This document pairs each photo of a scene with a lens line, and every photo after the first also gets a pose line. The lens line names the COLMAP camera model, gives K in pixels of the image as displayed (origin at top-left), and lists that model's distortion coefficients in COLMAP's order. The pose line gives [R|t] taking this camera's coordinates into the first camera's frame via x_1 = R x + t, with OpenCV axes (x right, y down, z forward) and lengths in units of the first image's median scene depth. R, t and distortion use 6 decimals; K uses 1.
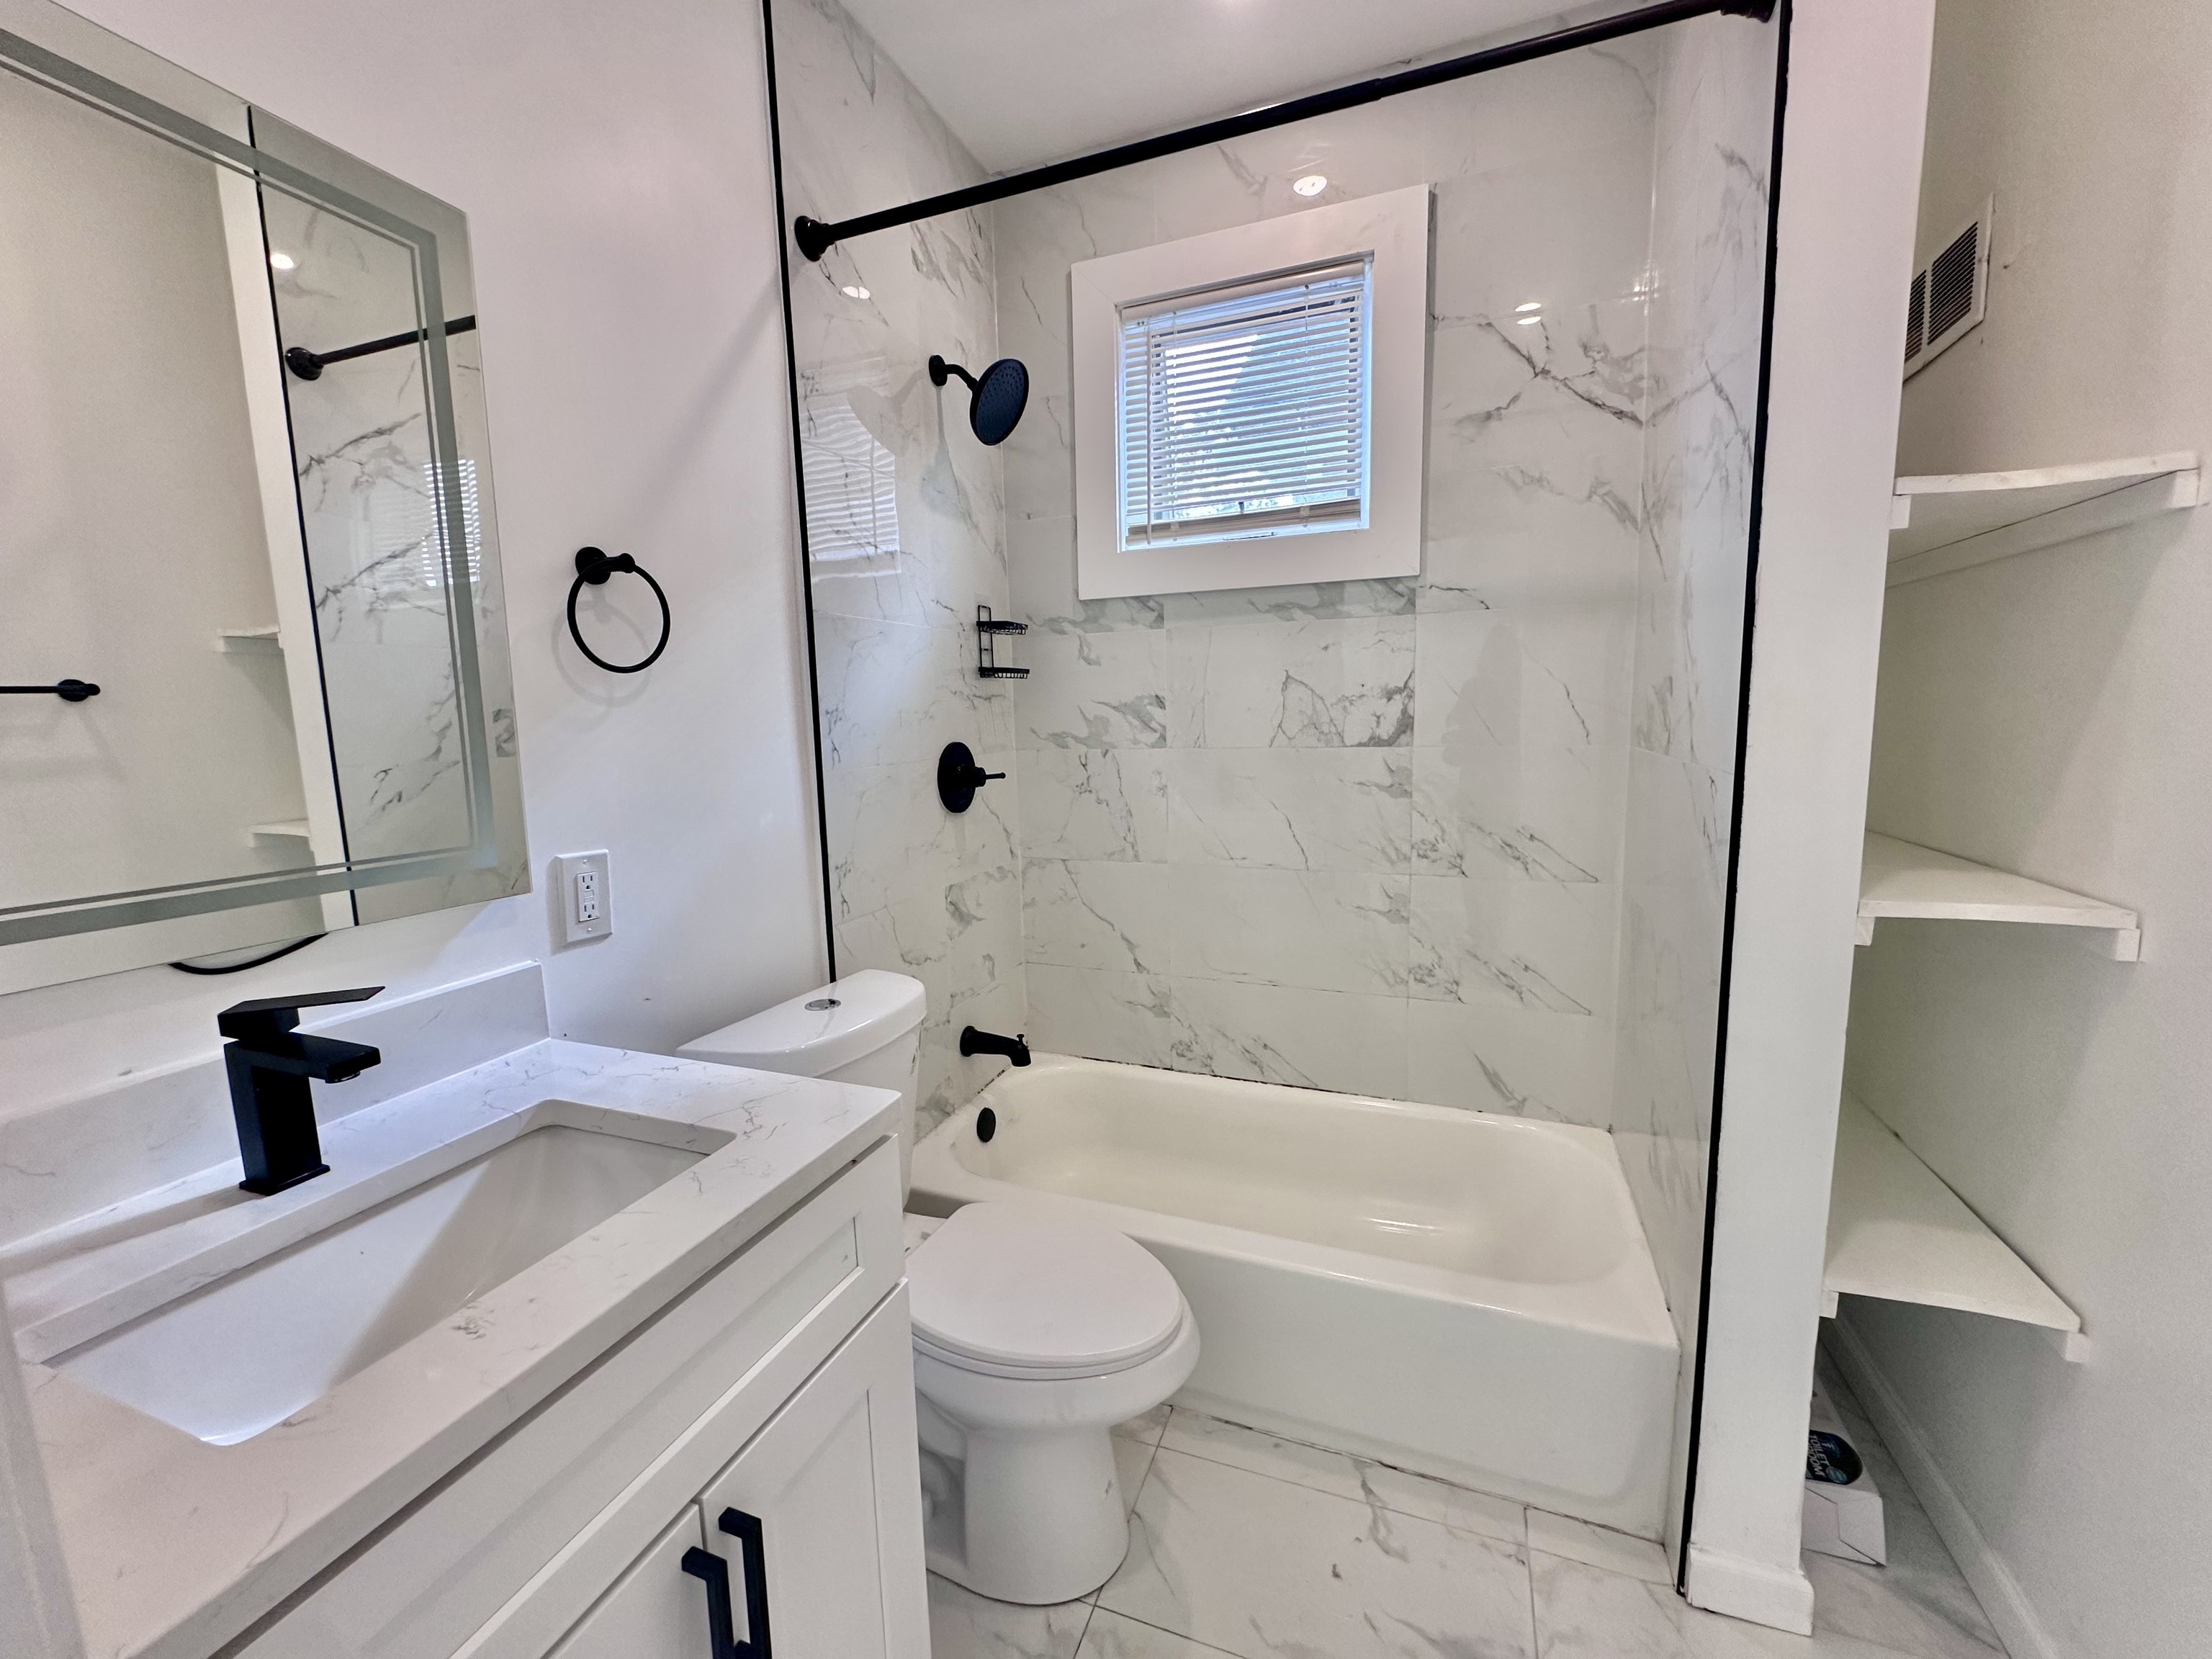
lens RADIAL K [[874.8, 0, 1108.2], [0, 874.8, 824.3], [0, 0, 1]] dist [-0.002613, -0.000026]
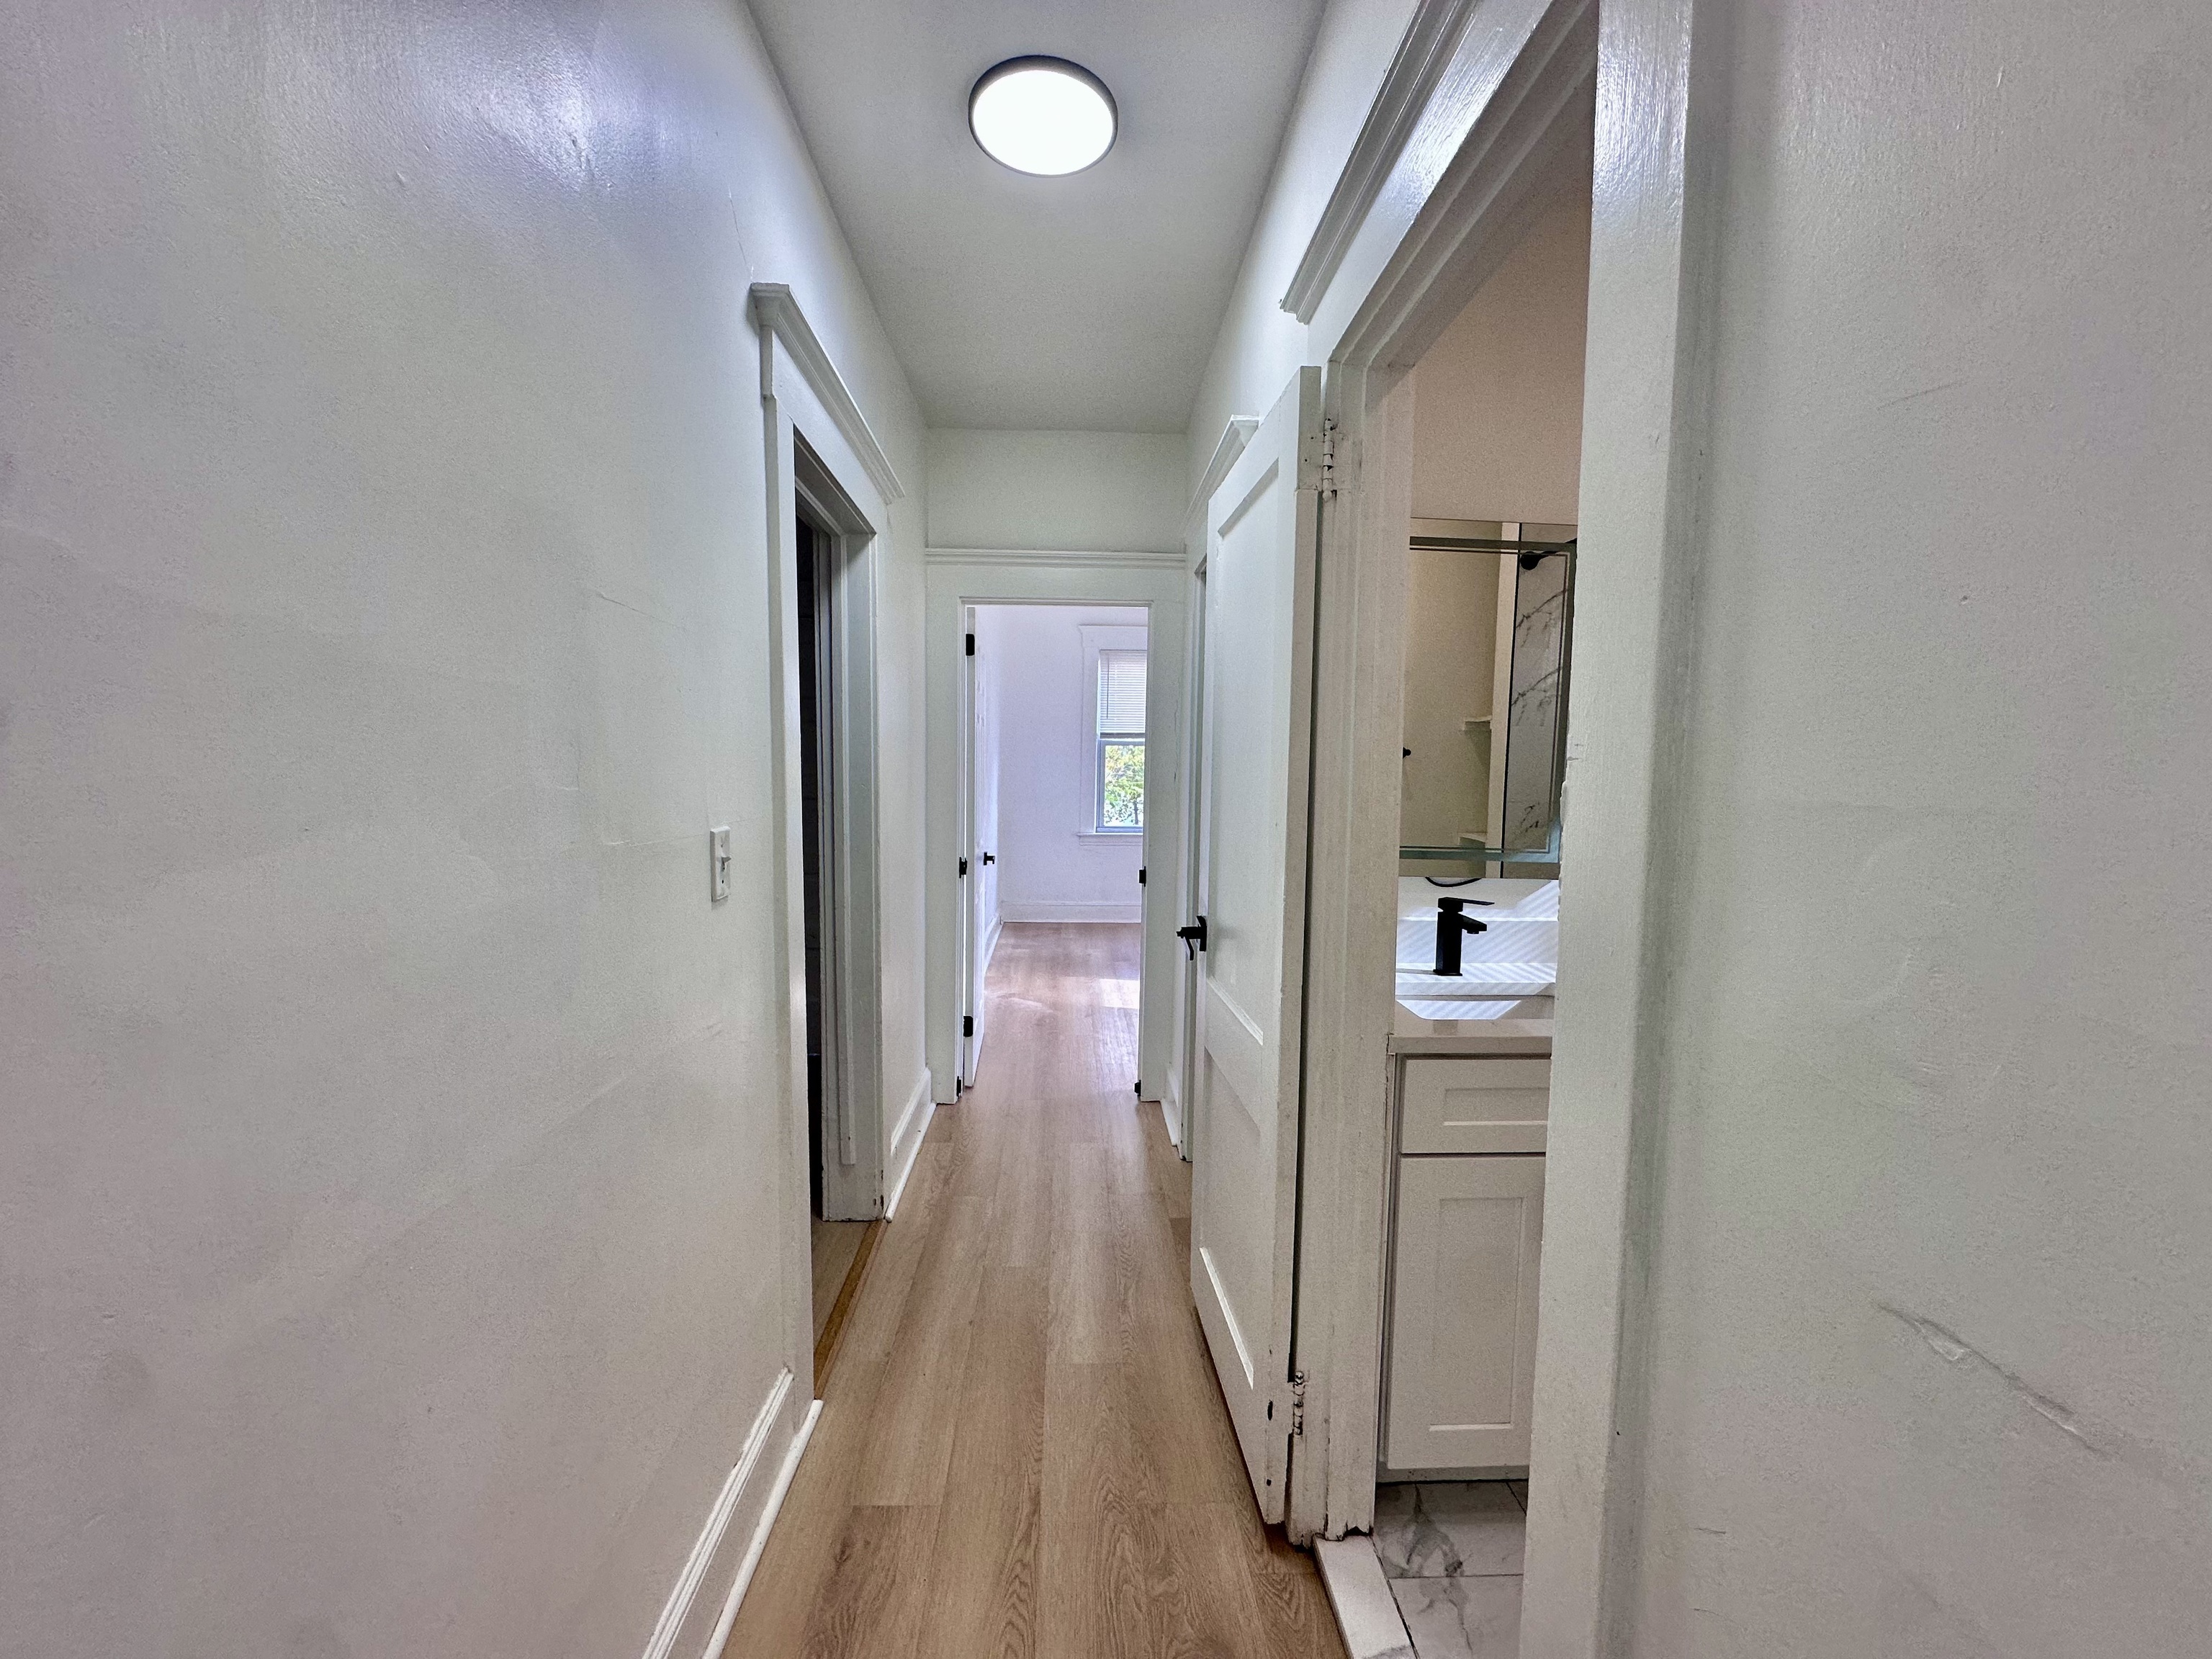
lens RADIAL K [[874.8, 0, 1108.2], [0, 874.8, 824.3], [0, 0, 1]] dist [-0.002613, -0.000026]
pose [[0.394021, 0.101858, -0.913440, 0.828397], [-0.147856, 0.987921, 0.046385, 0.025313], [0.907131, 0.116781, 0.404322, -0.852020]]
